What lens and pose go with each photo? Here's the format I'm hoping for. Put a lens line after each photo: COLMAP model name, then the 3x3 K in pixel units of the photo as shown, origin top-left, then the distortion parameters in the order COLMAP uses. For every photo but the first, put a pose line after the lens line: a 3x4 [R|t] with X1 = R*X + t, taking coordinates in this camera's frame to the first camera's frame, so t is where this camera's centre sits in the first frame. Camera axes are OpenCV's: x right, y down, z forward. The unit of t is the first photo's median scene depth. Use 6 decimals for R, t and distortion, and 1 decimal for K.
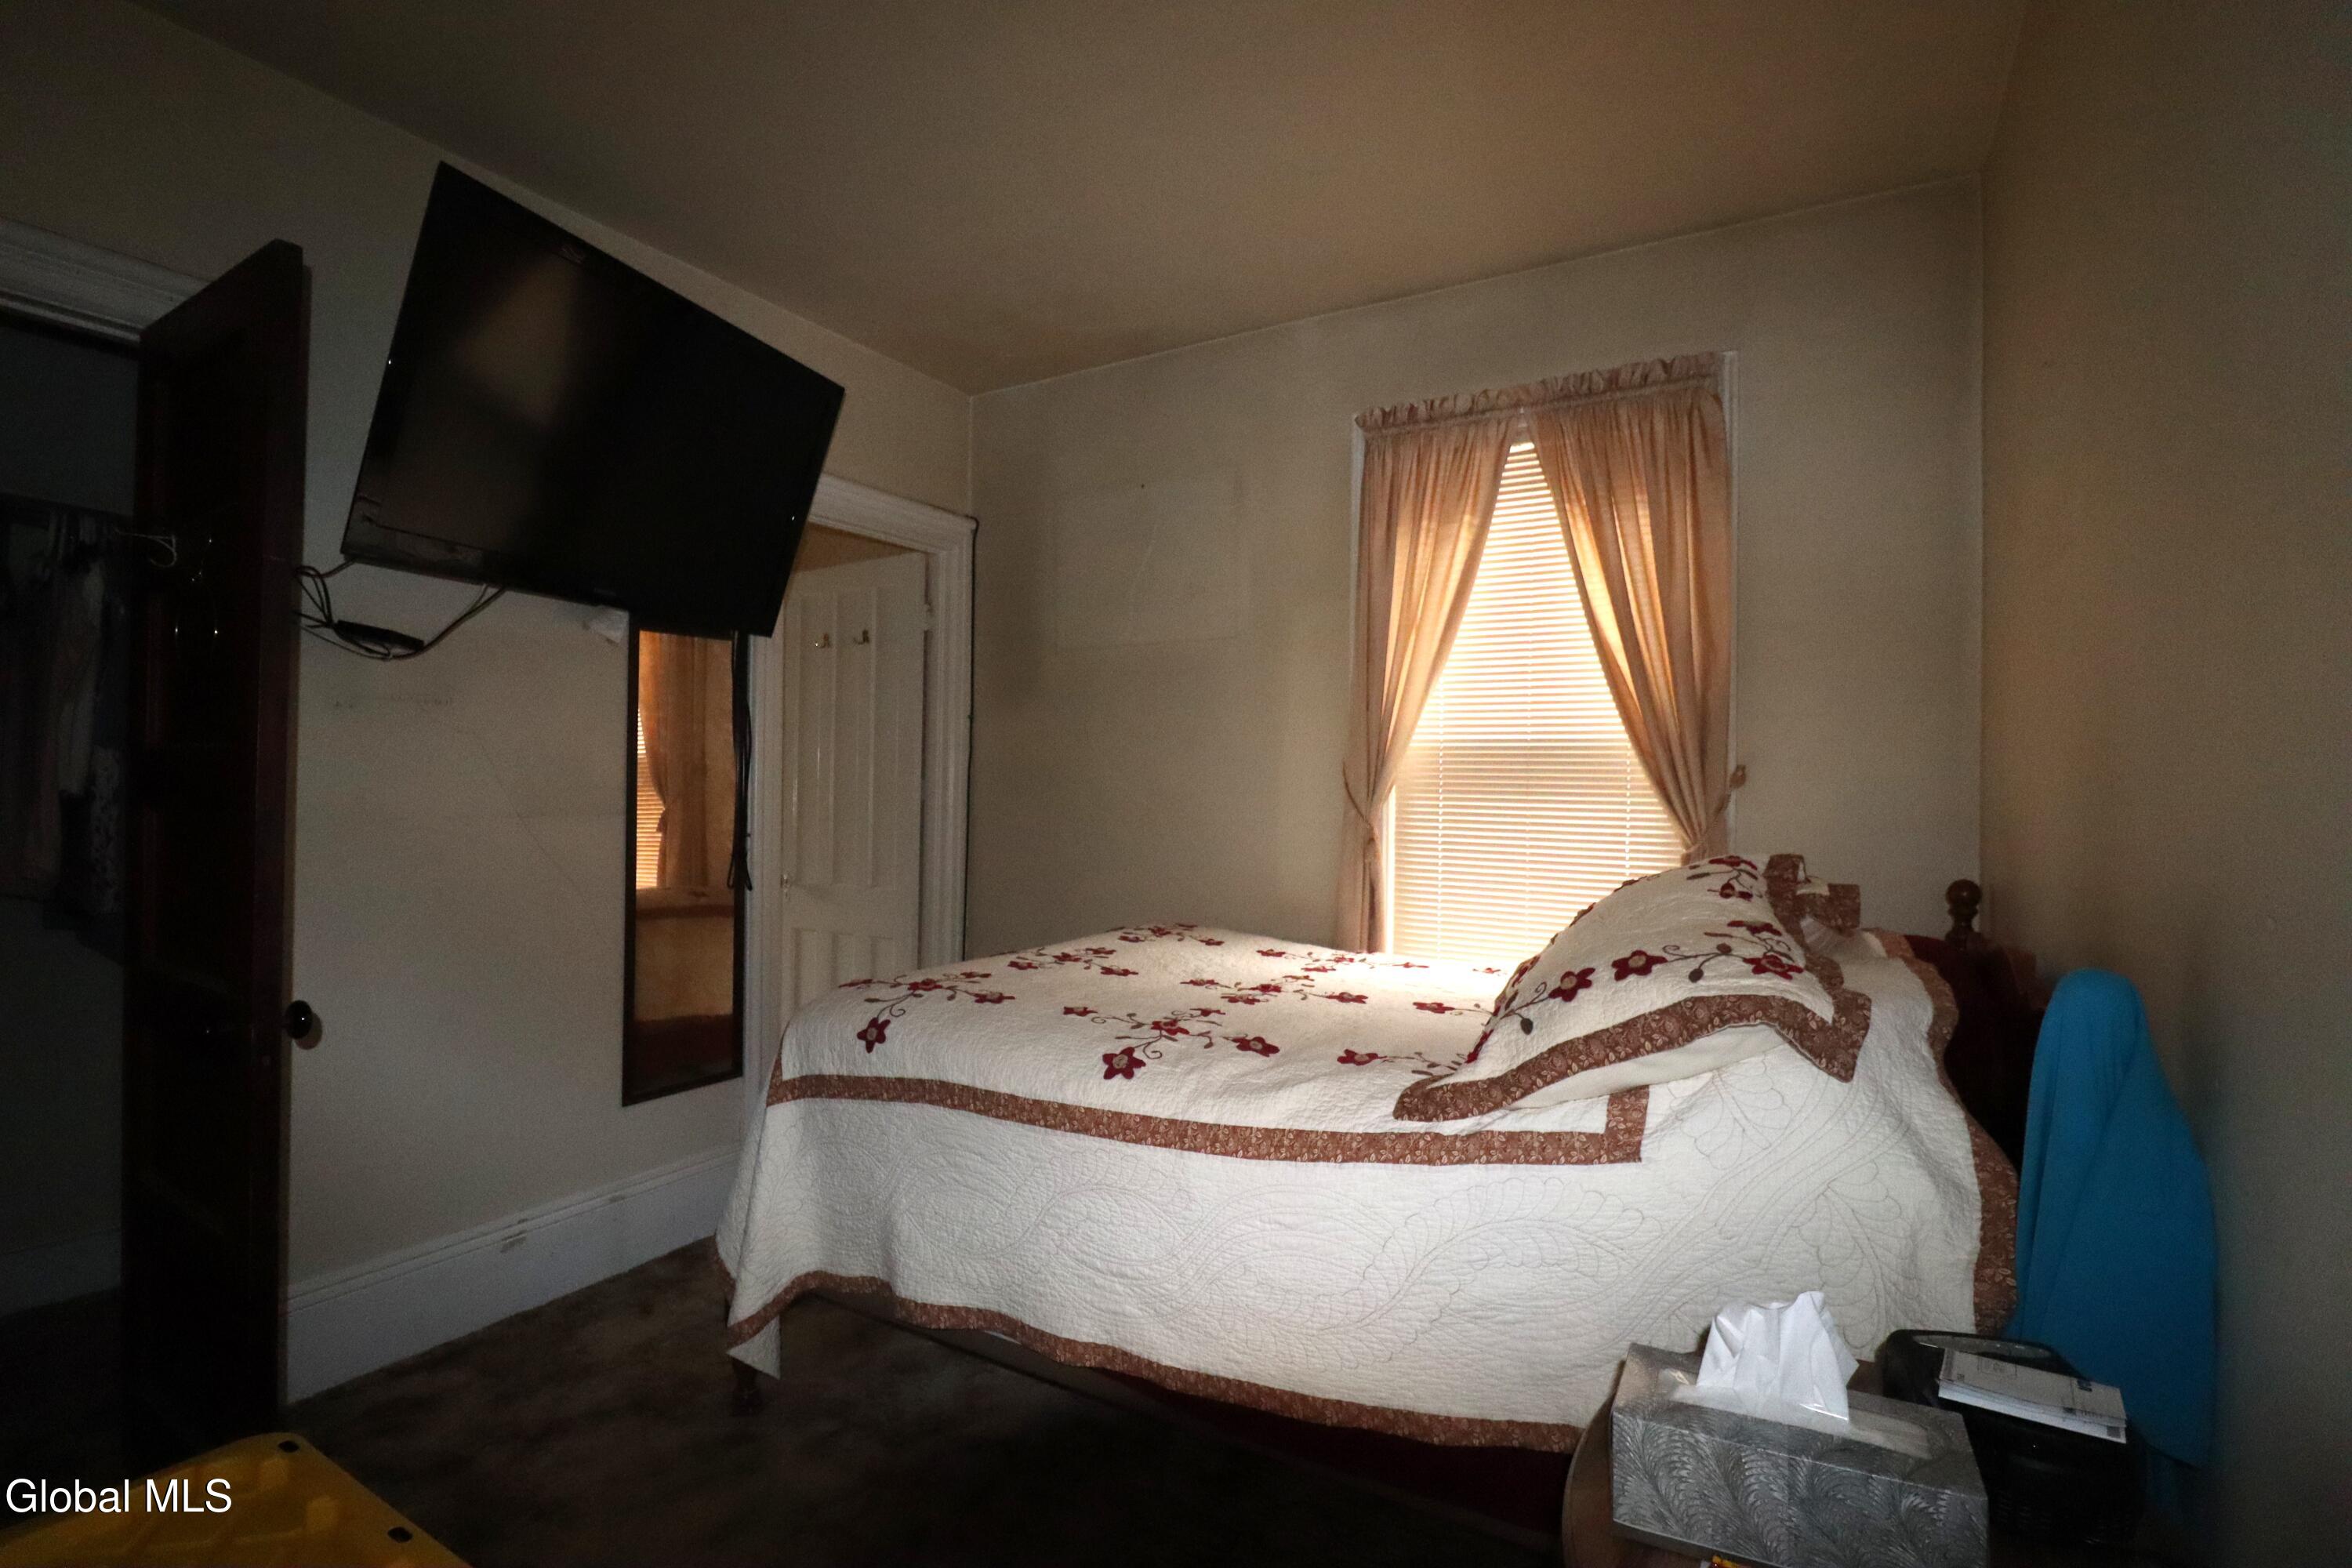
lens RADIAL K [[1097.7, 0, 1165.2], [0, 1097.7, 780.7], [0, 0, 1]] dist [-0.006142, -0.011711]
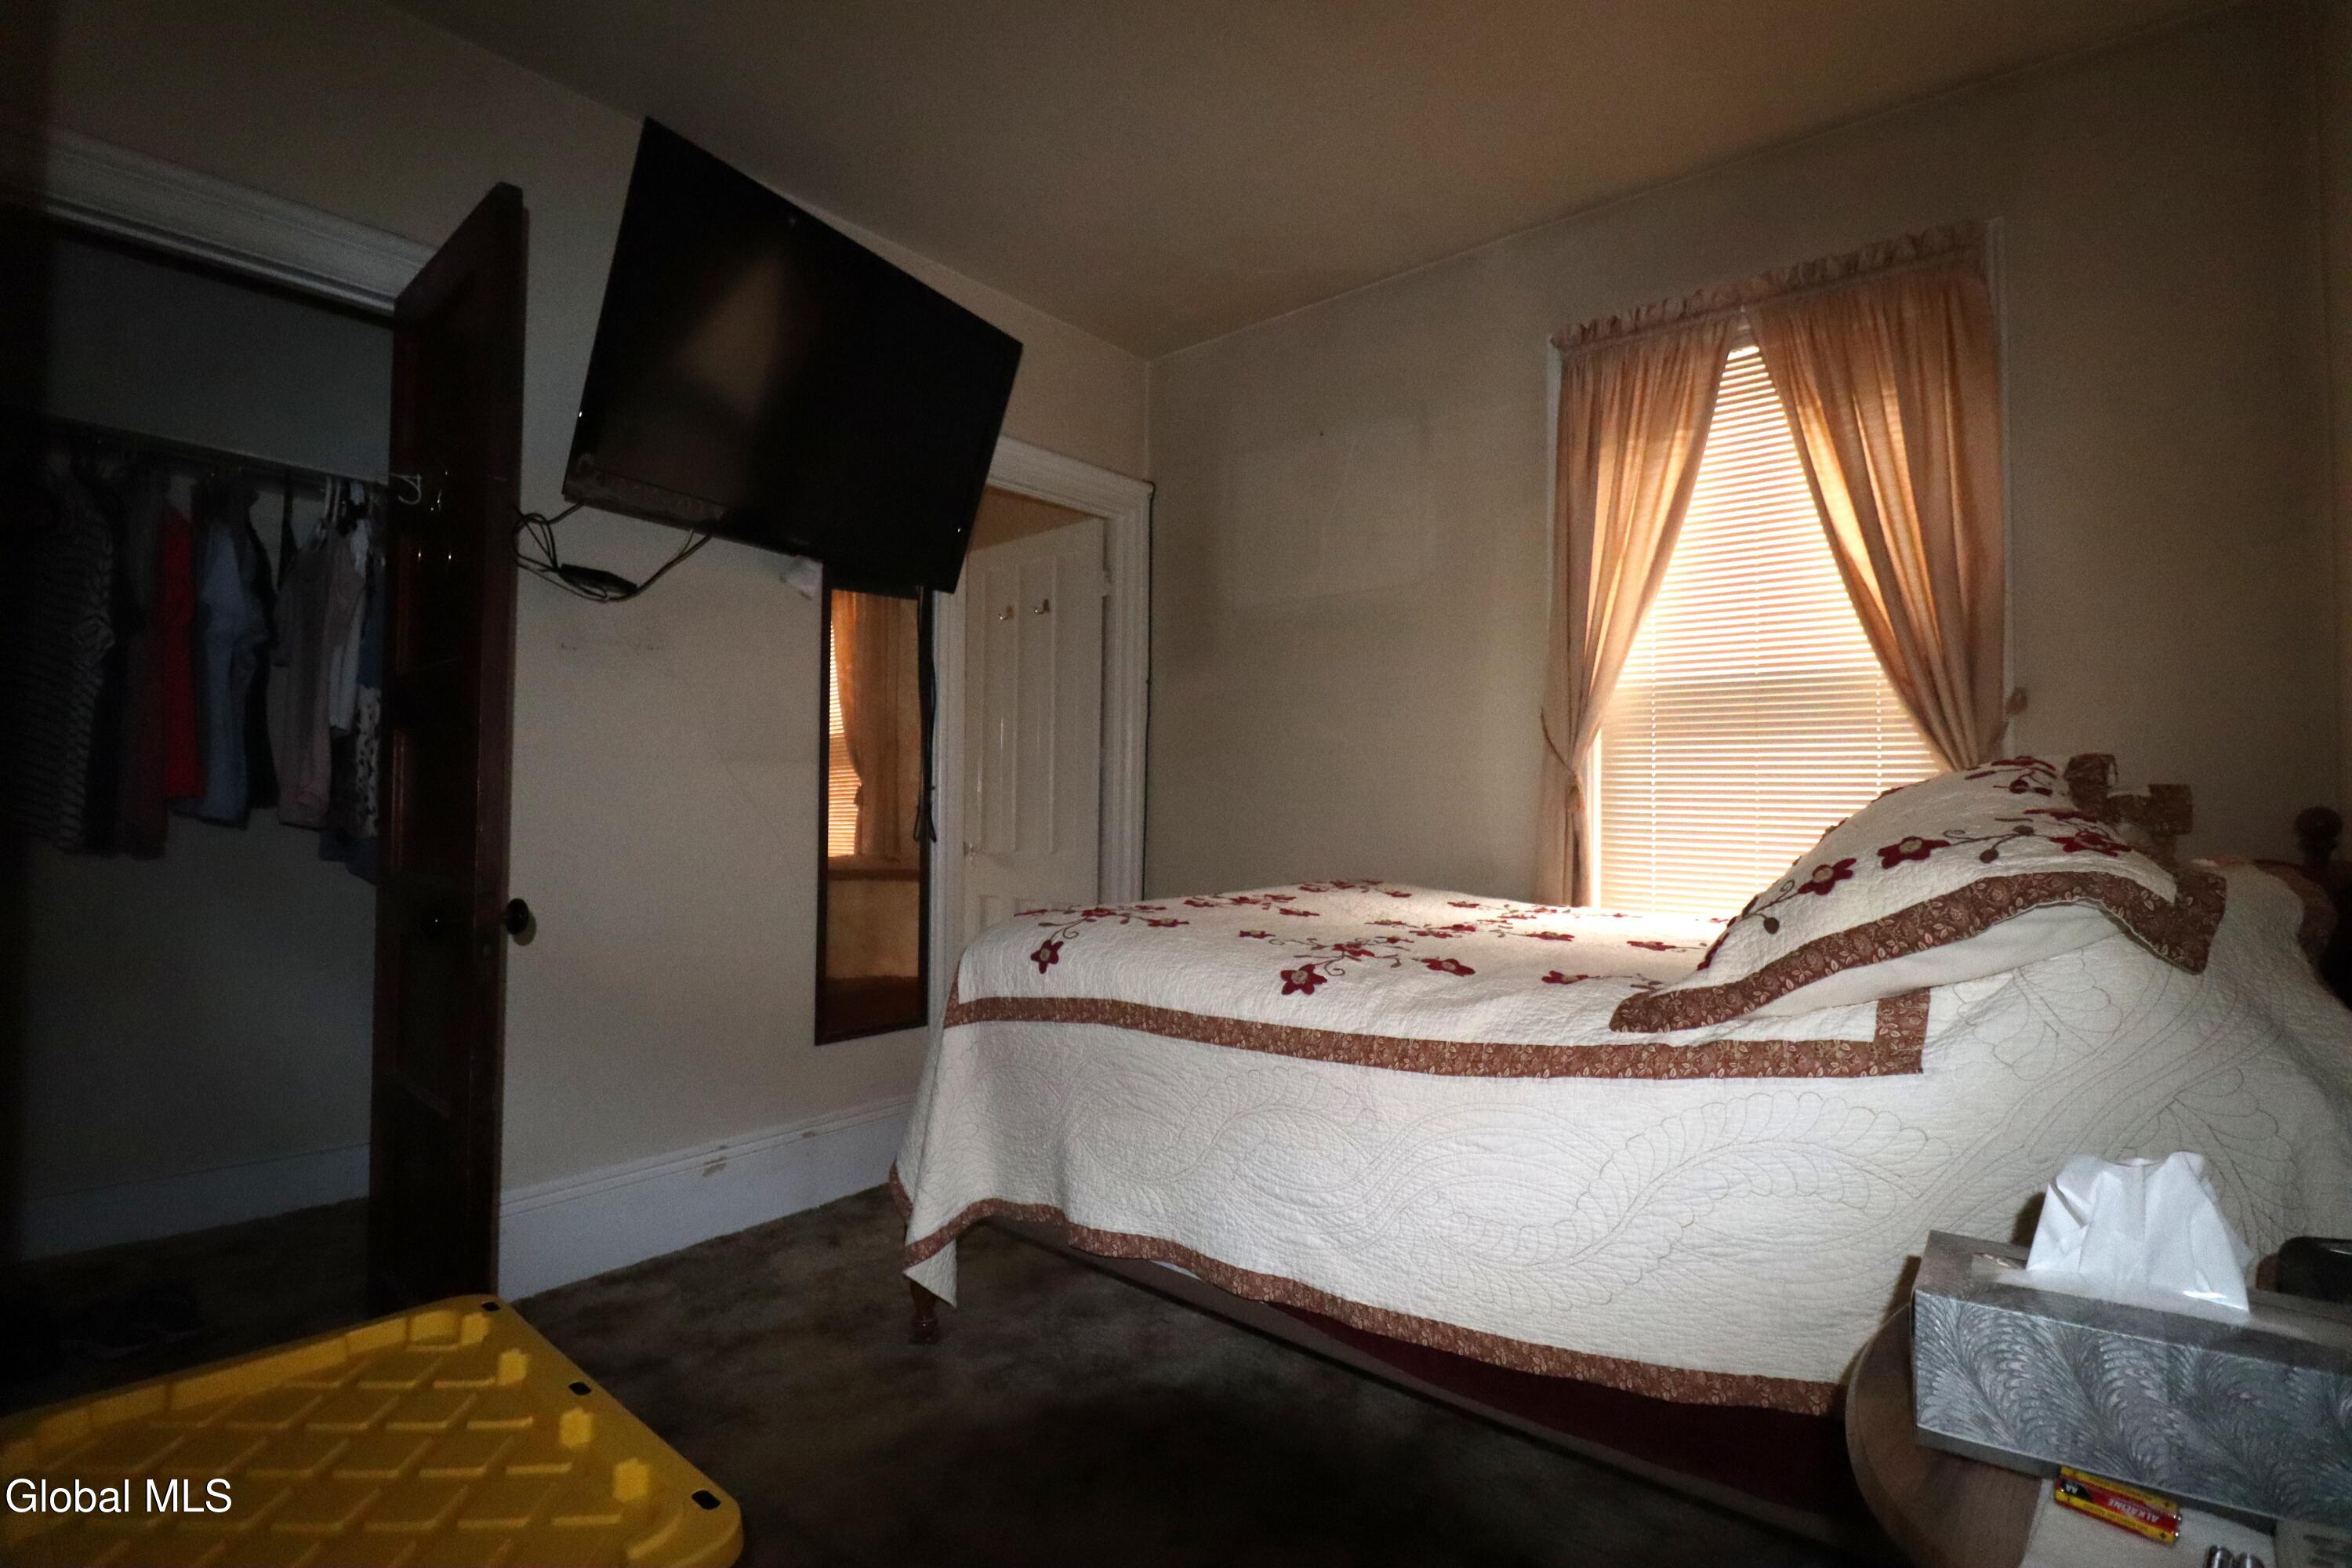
lens RADIAL K [[1097.7, 0, 1157.4], [0, 1097.7, 774.2], [0, 0, 1]] dist [-0.006142, -0.011711]
pose [[0.985047, -0.007684, -0.172114, 0.001559], [0.004431, 0.999804, -0.019276, 0.084106], [0.172229, 0.018225, 0.984888, 0.045071]]
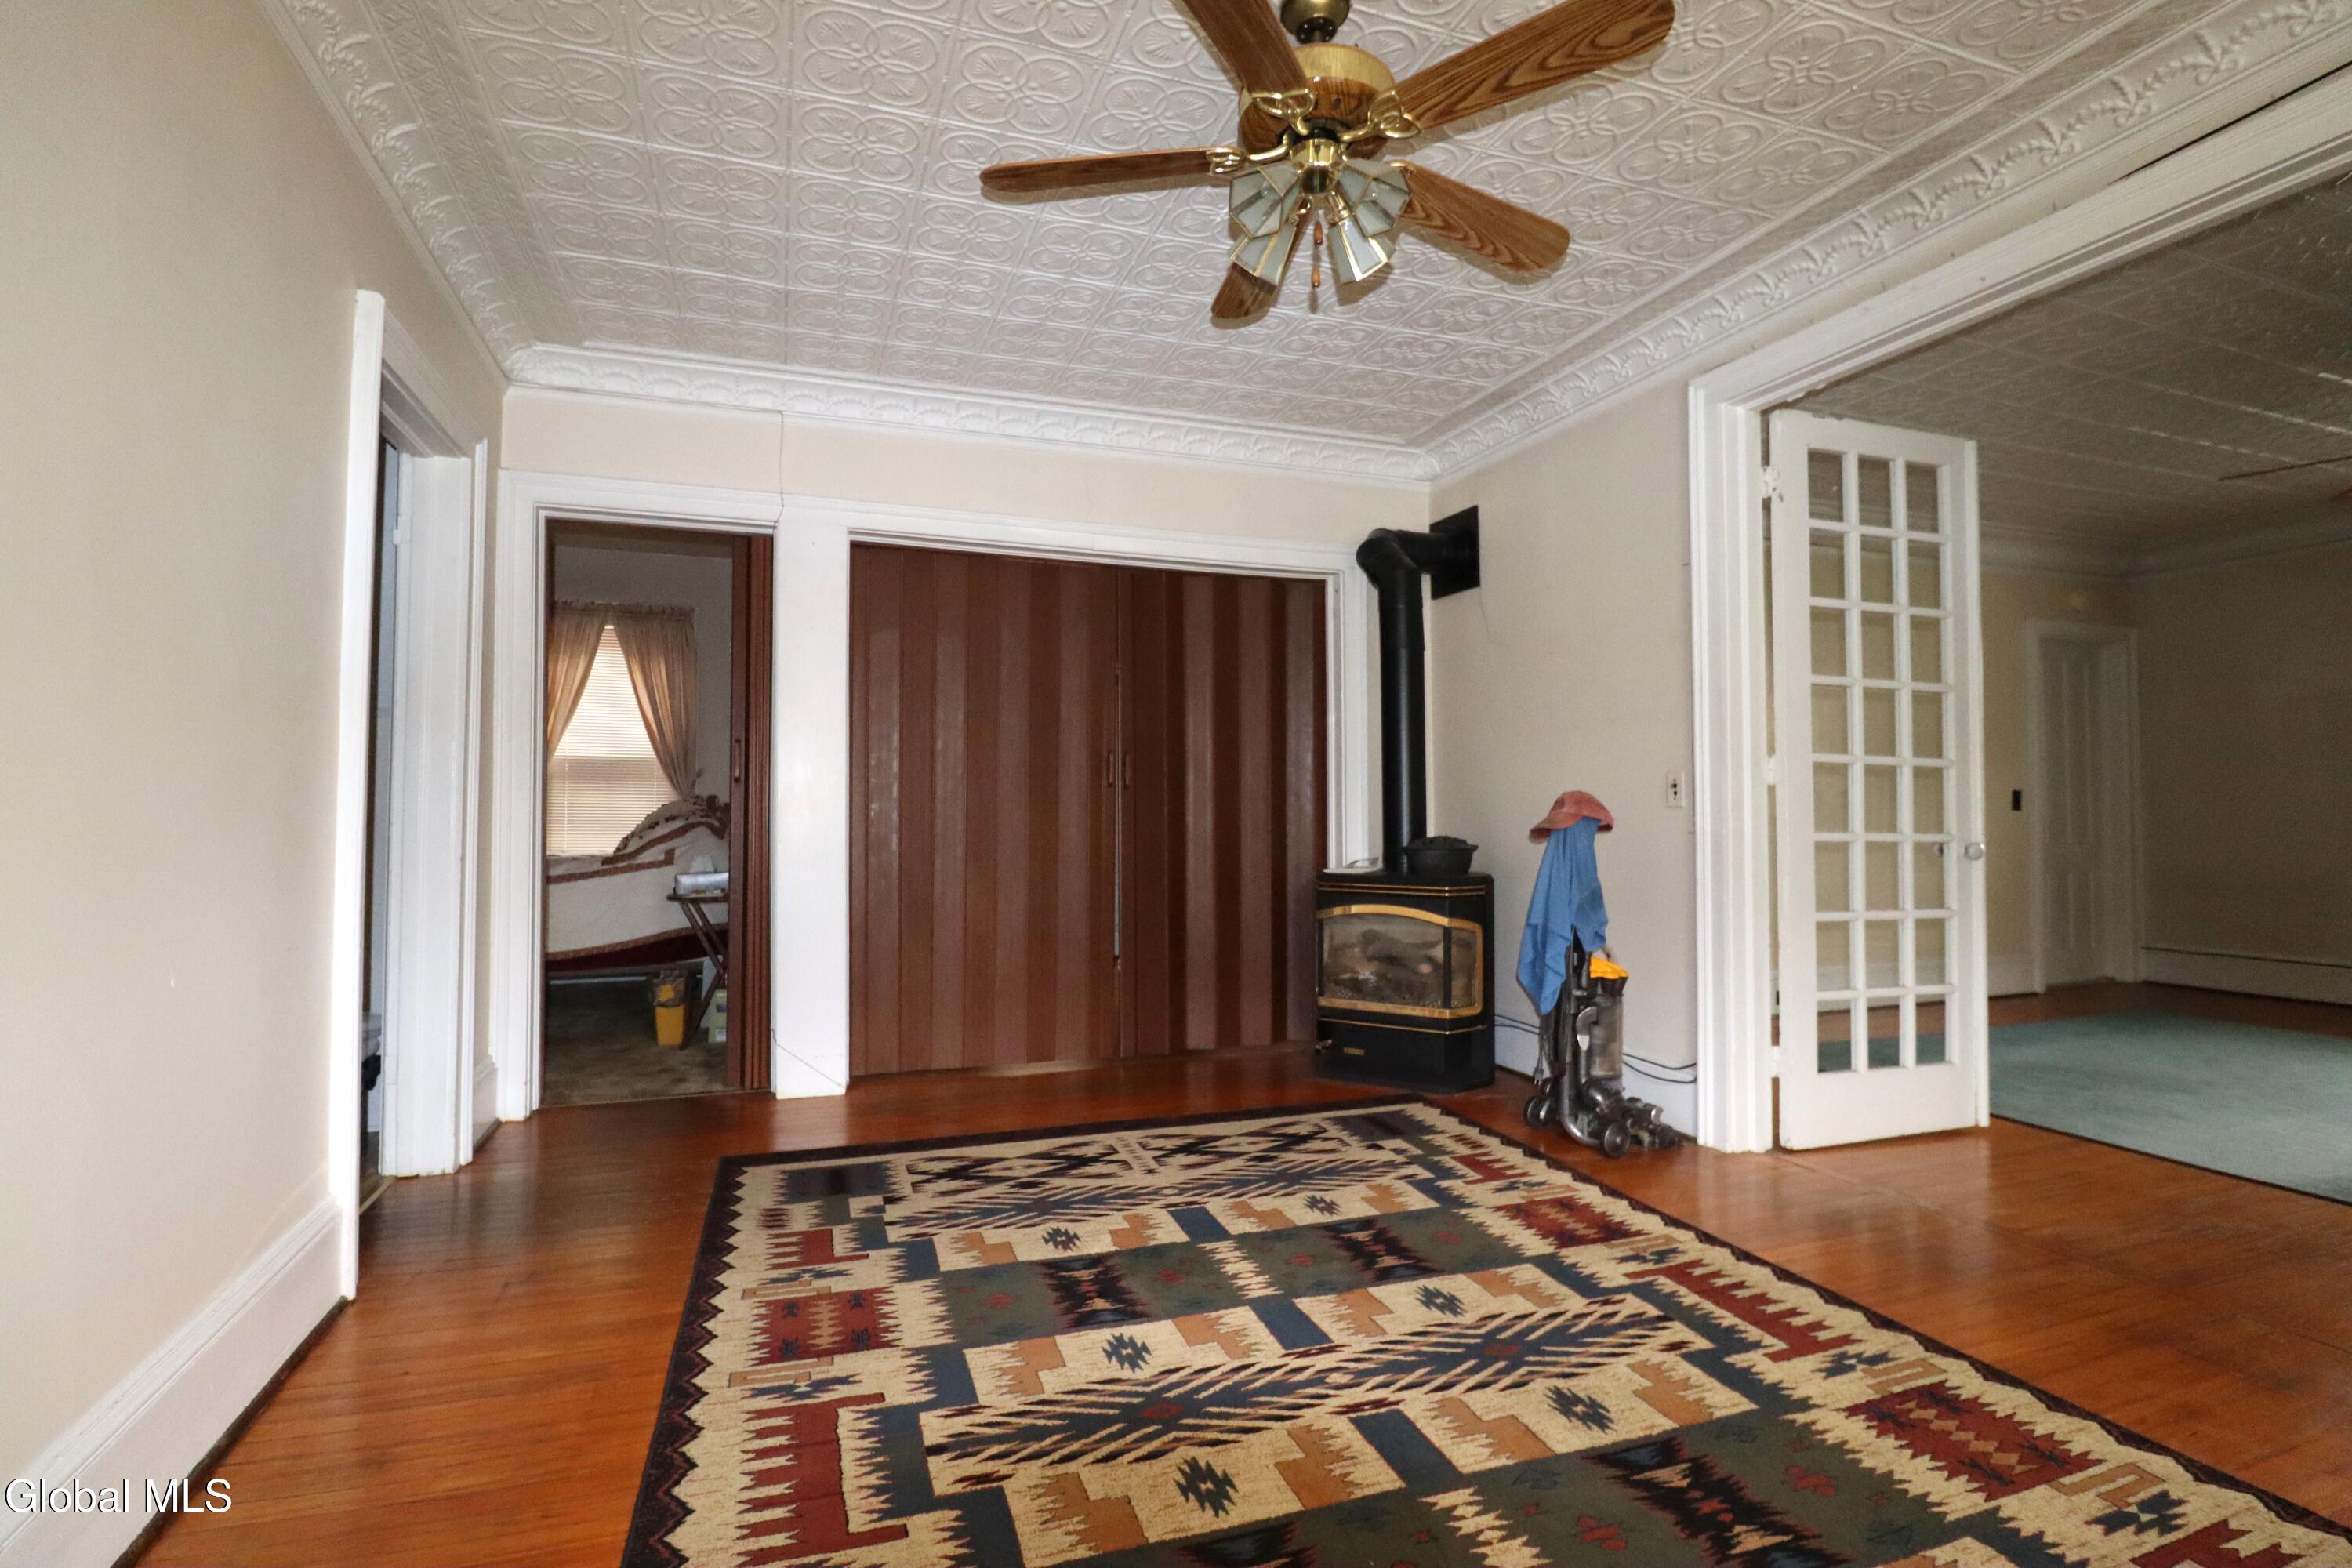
lens RADIAL K [[1097.7, 0, 1174.3], [0, 1097.7, 782.1], [0, 0, 1]] dist [-0.006142, -0.011711]
pose [[0.631794, 0.011345, 0.775053, -0.944911], [0.002811, 0.999853, -0.016926, 0.077483], [-0.775131, 0.012873, 0.631669, -1.837764]]
